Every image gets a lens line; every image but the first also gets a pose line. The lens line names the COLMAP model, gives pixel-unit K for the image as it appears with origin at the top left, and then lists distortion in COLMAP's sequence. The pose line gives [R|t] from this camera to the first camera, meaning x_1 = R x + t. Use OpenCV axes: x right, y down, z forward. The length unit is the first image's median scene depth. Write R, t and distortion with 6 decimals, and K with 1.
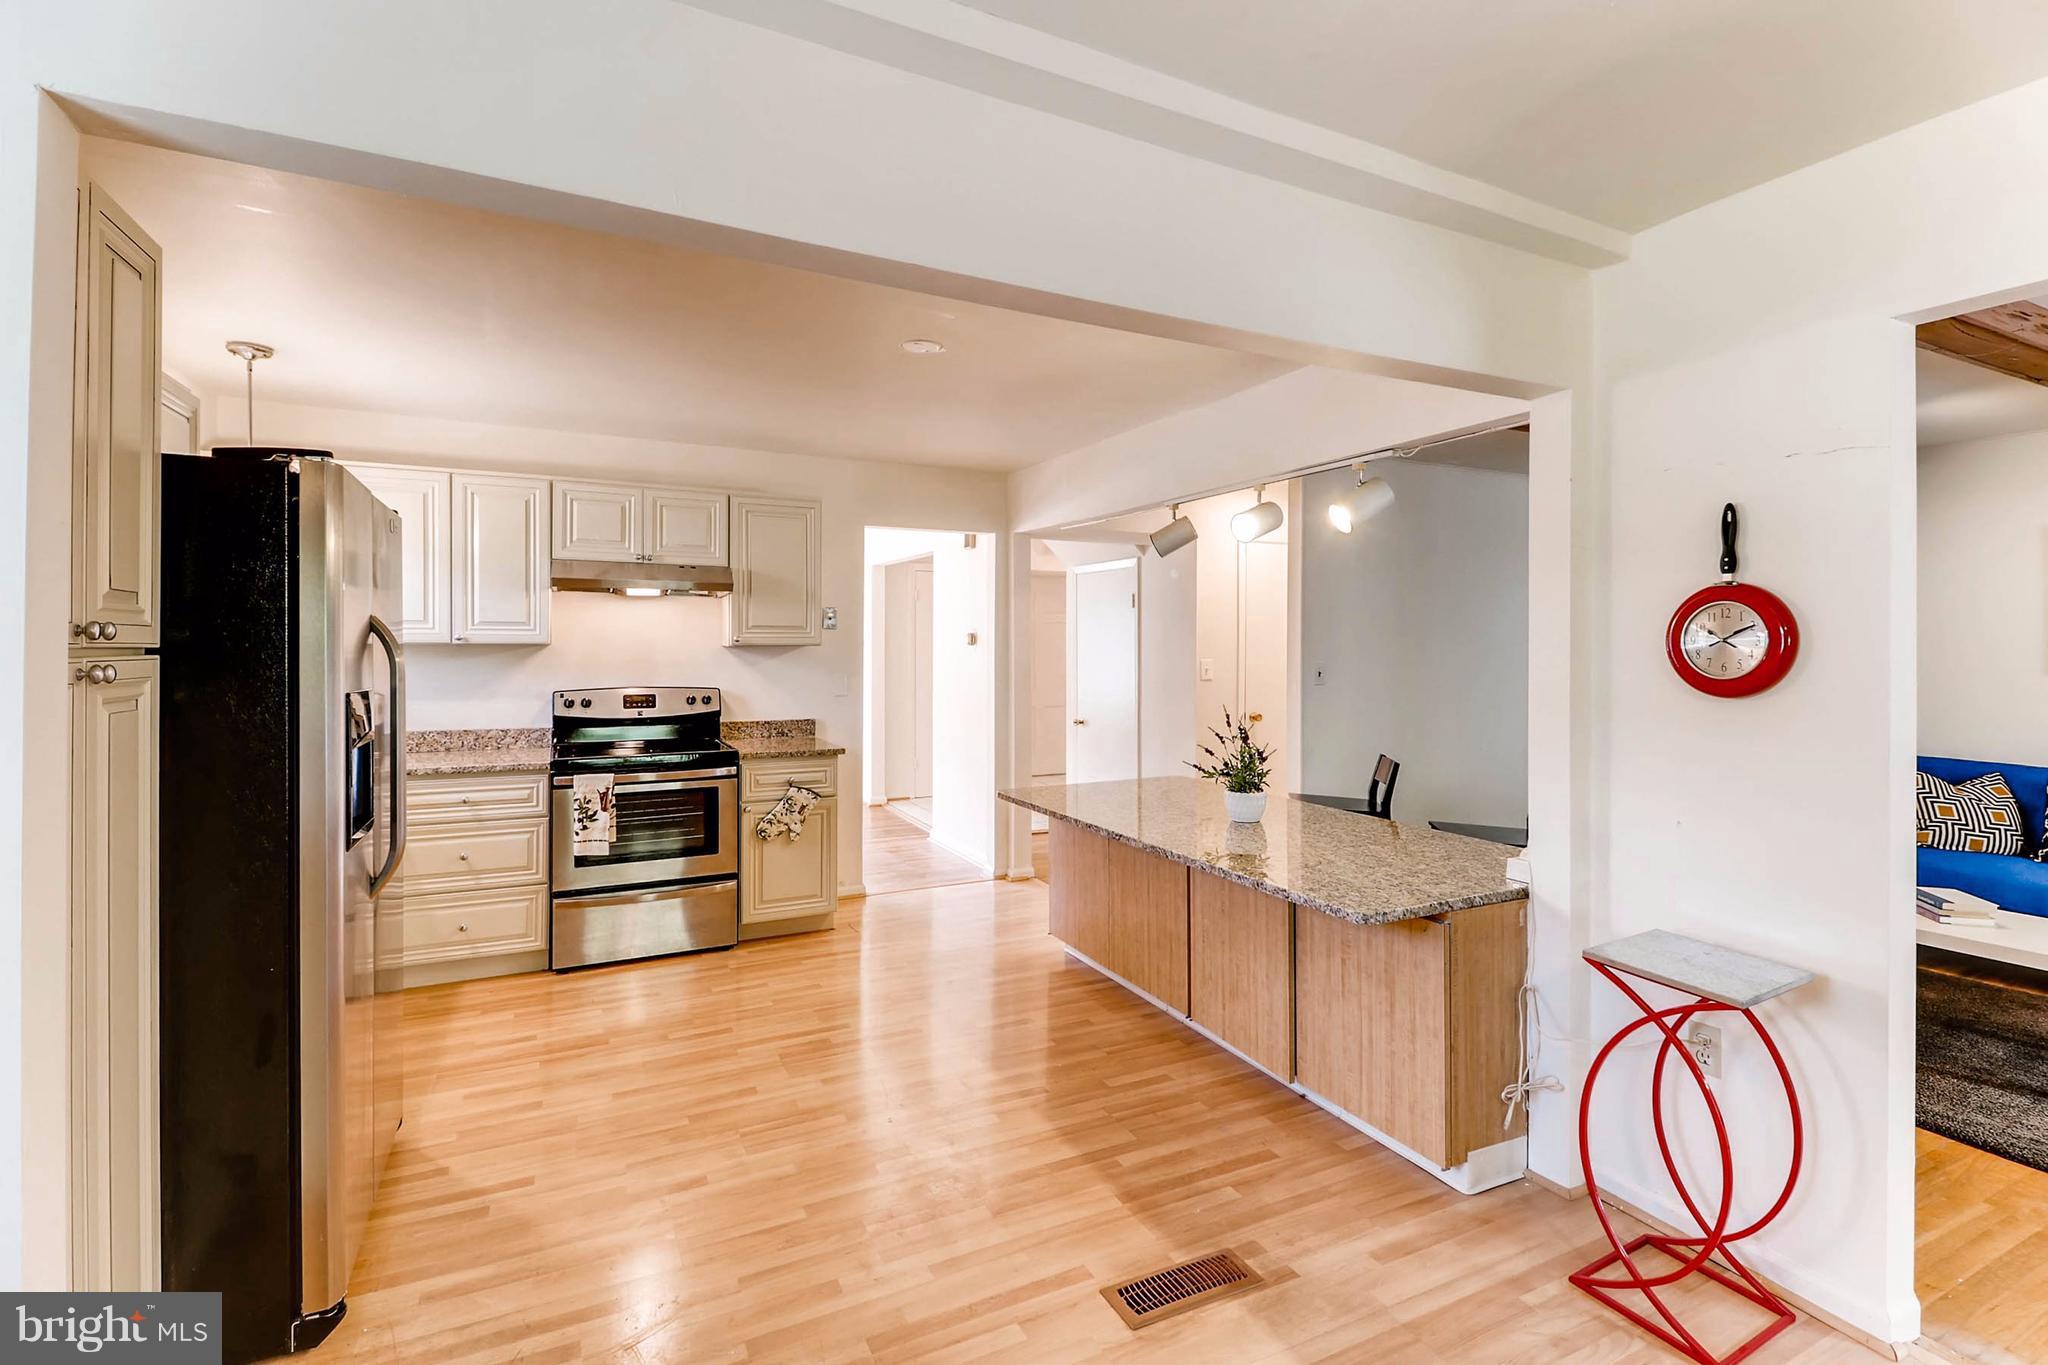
lens RADIAL K [[942.5, 0, 1034.8], [0, 942.5, 633.5], [0, 0, 1]] dist [0.026750, -0.001281]
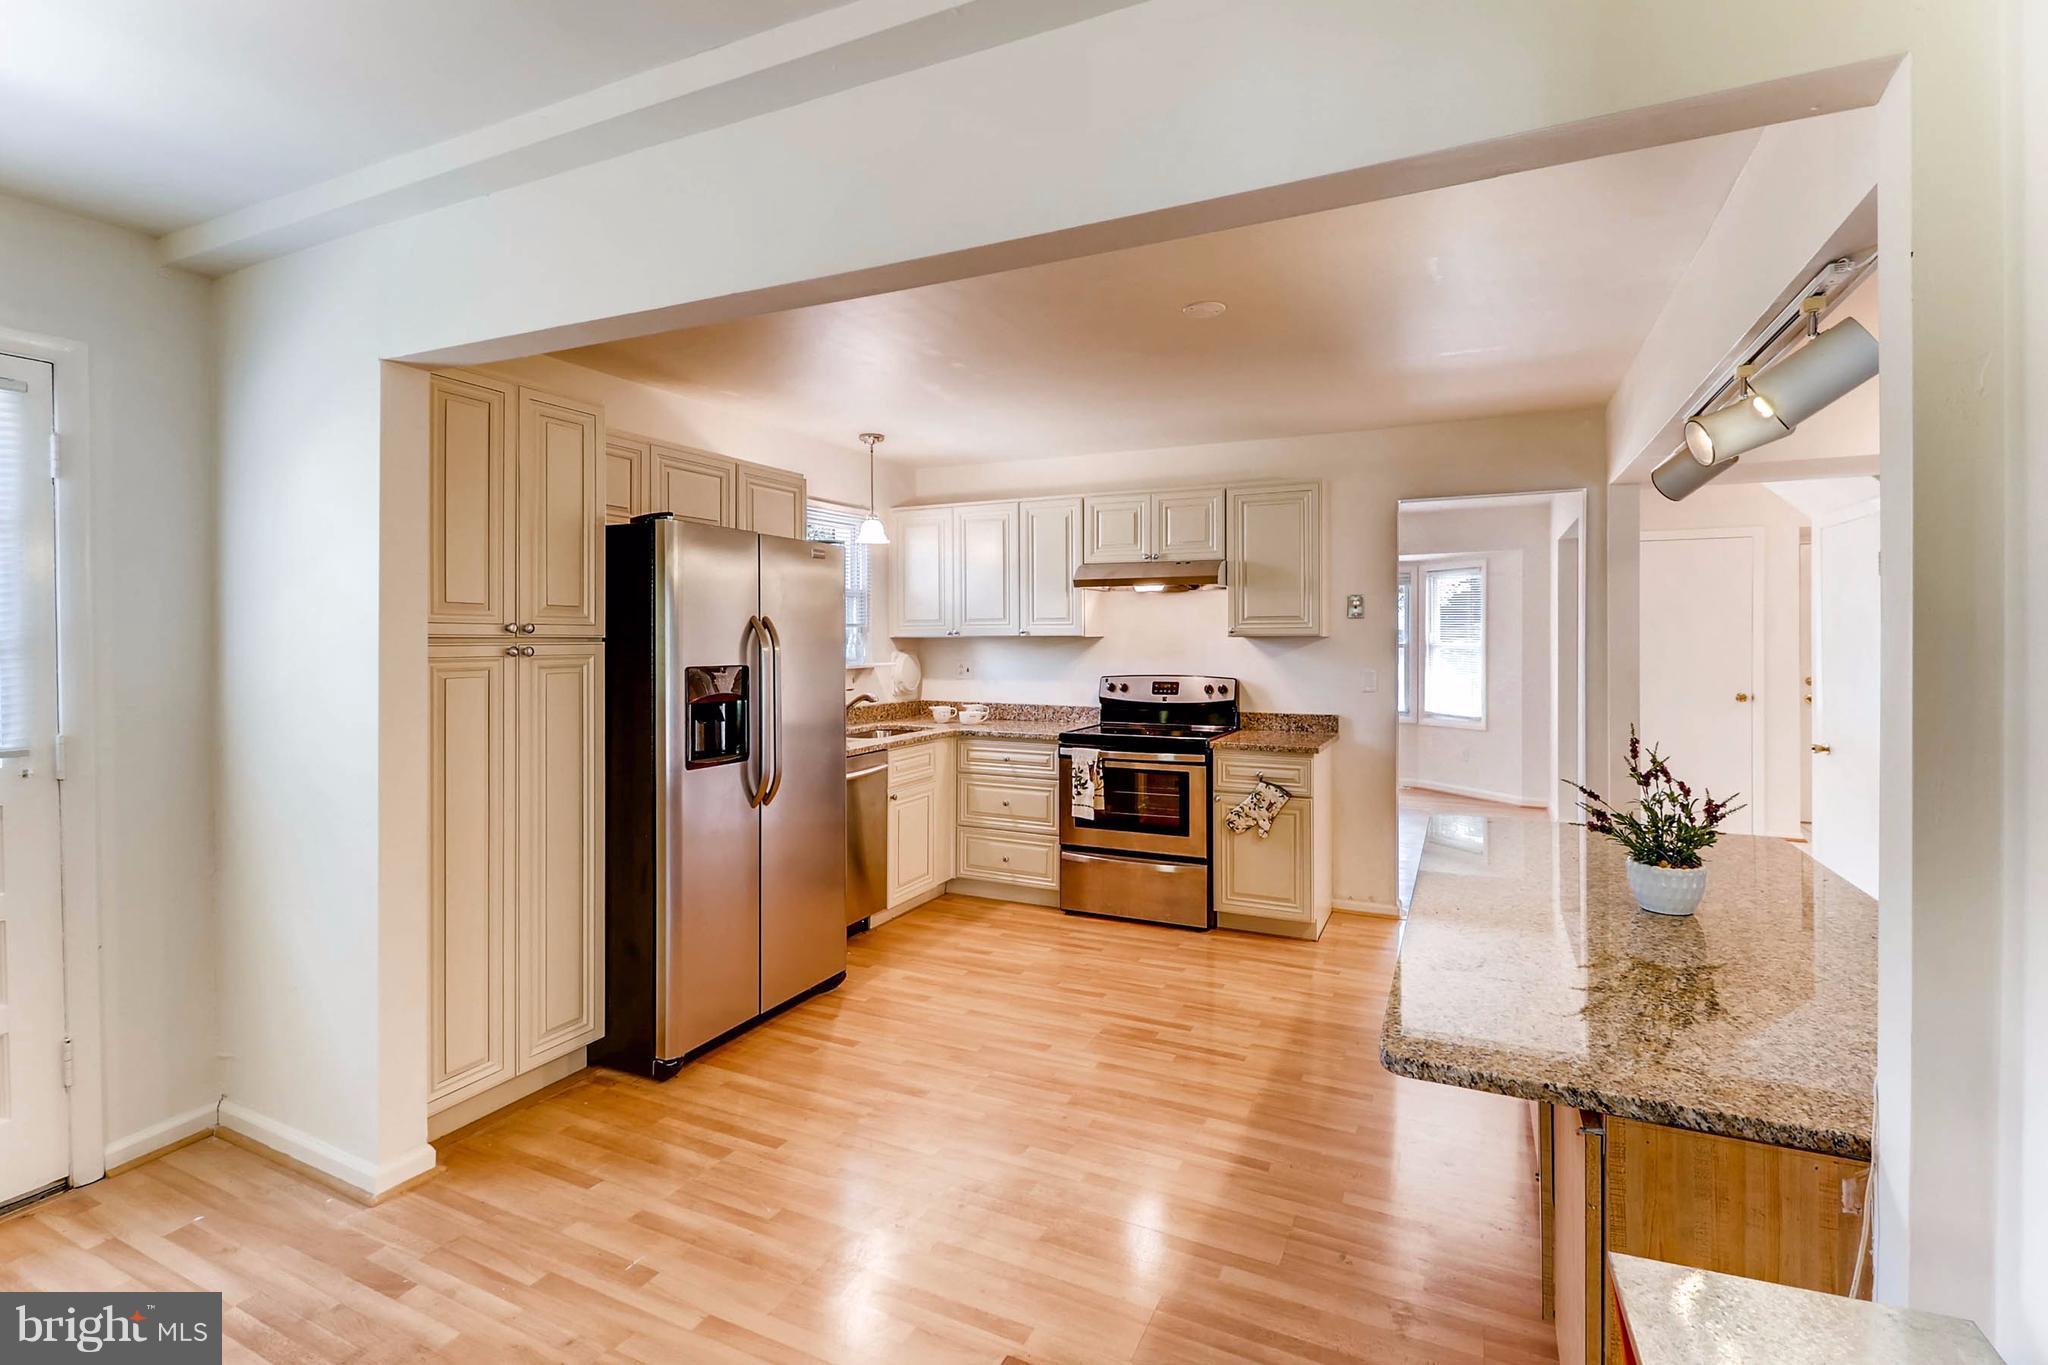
lens RADIAL K [[942.5, 0, 1034.8], [0, 942.5, 633.5], [0, 0, 1]] dist [0.026750, -0.001281]
pose [[0.623863, -0.007791, -0.781495, 0.365894], [0.013420, 0.999910, 0.000745, 0.006138], [0.781419, -0.010952, 0.623911, 0.218915]]
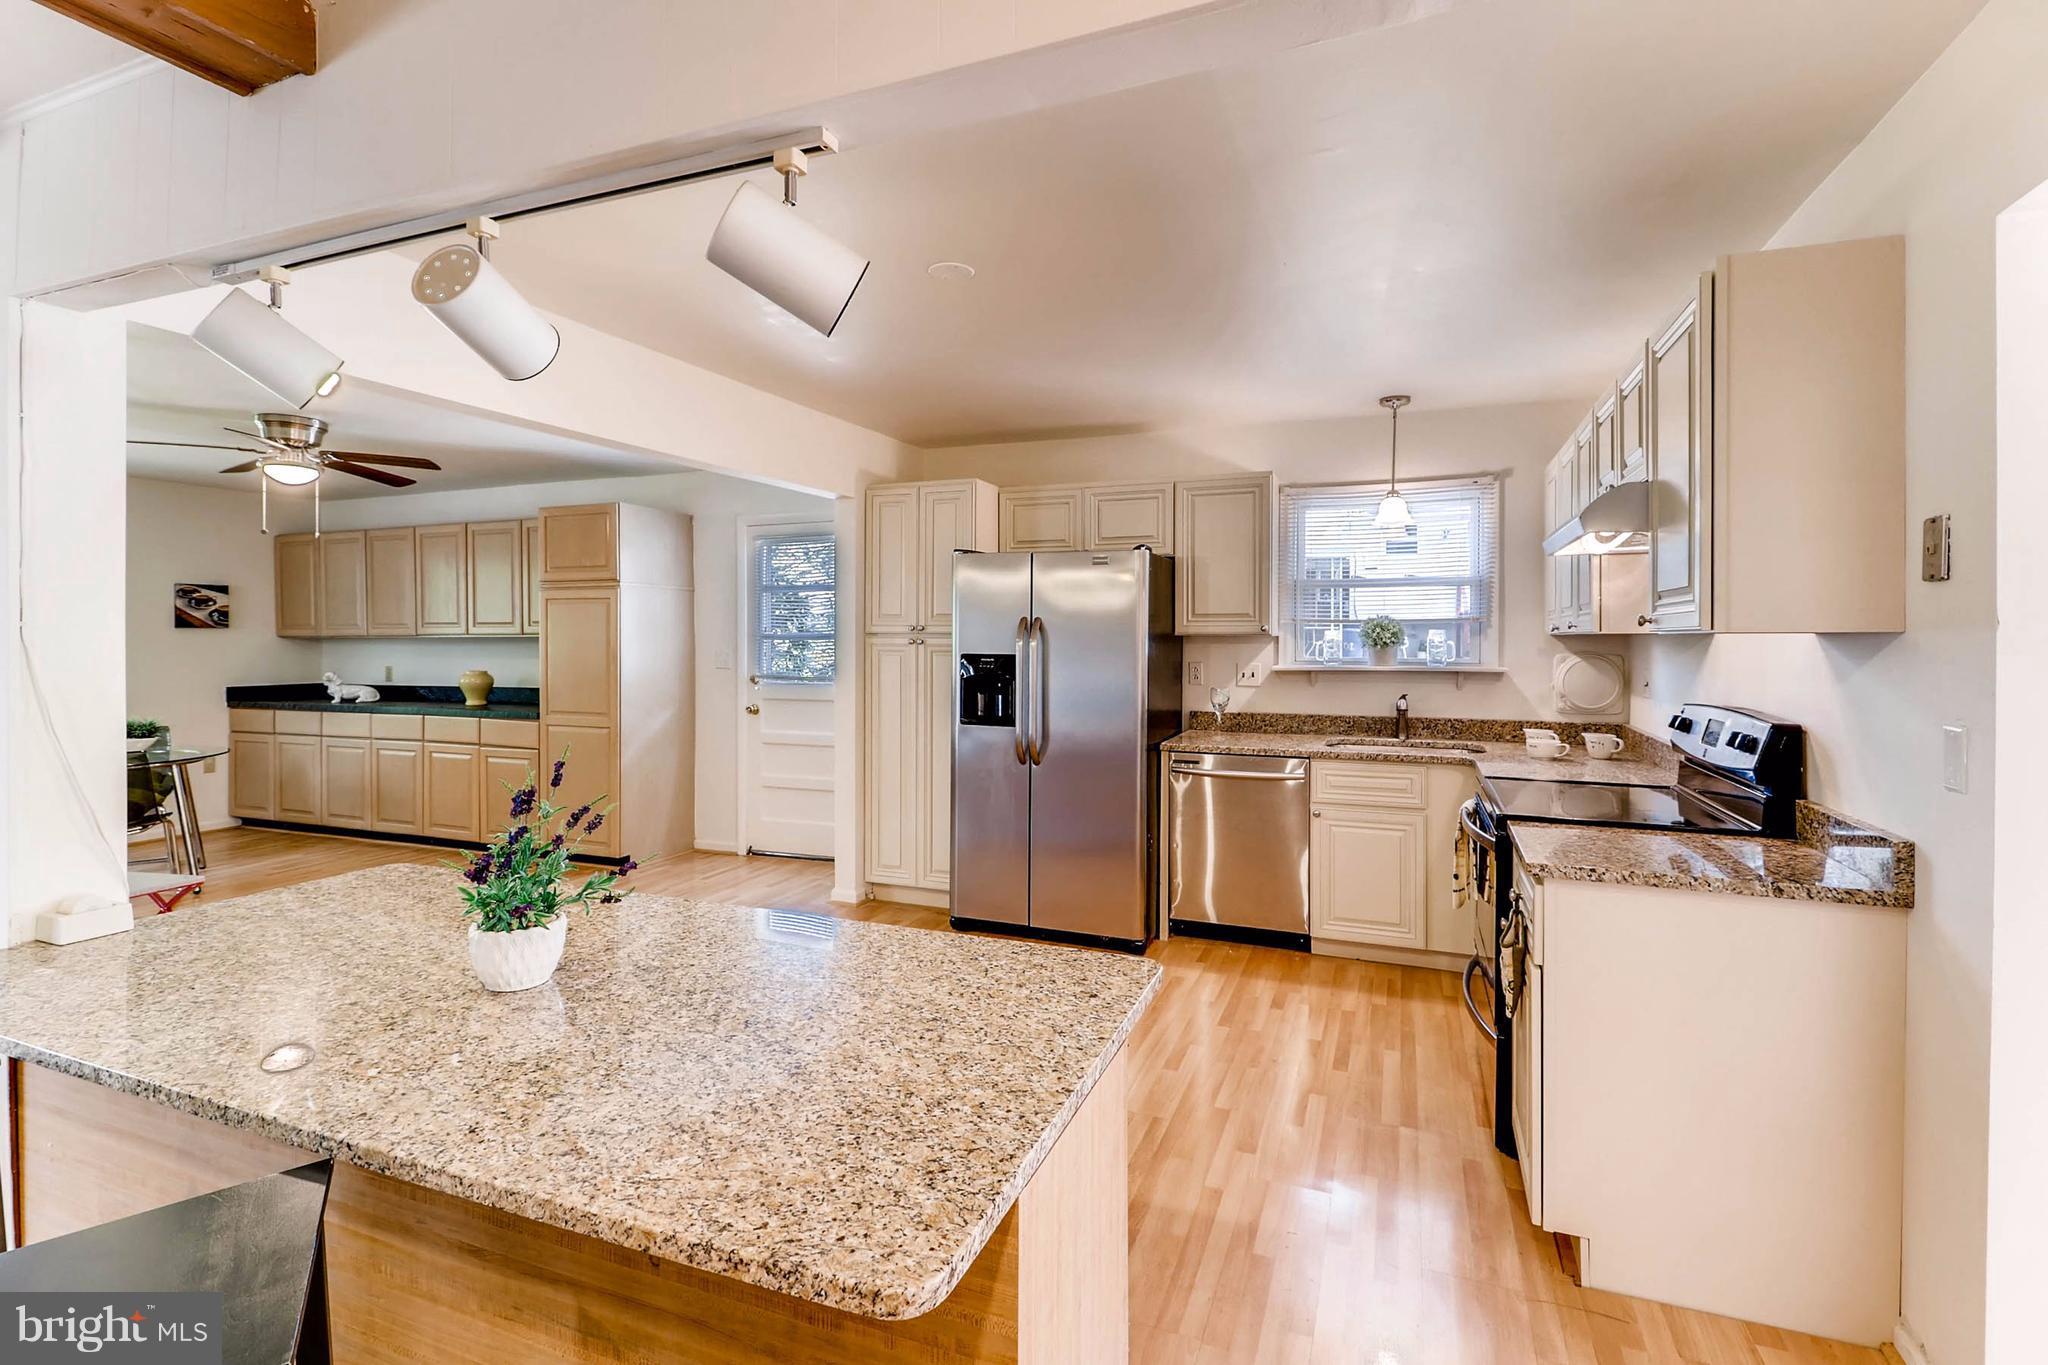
lens RADIAL K [[942.5, 0, 1034.8], [0, 942.5, 633.5], [0, 0, 1]] dist [0.026750, -0.001281]
pose [[-0.744502, -0.001443, -0.667619, 0.285888], [0.003748, 0.999973, -0.006341, 0.012224], [0.667610, -0.007223, -0.744476, 1.237147]]
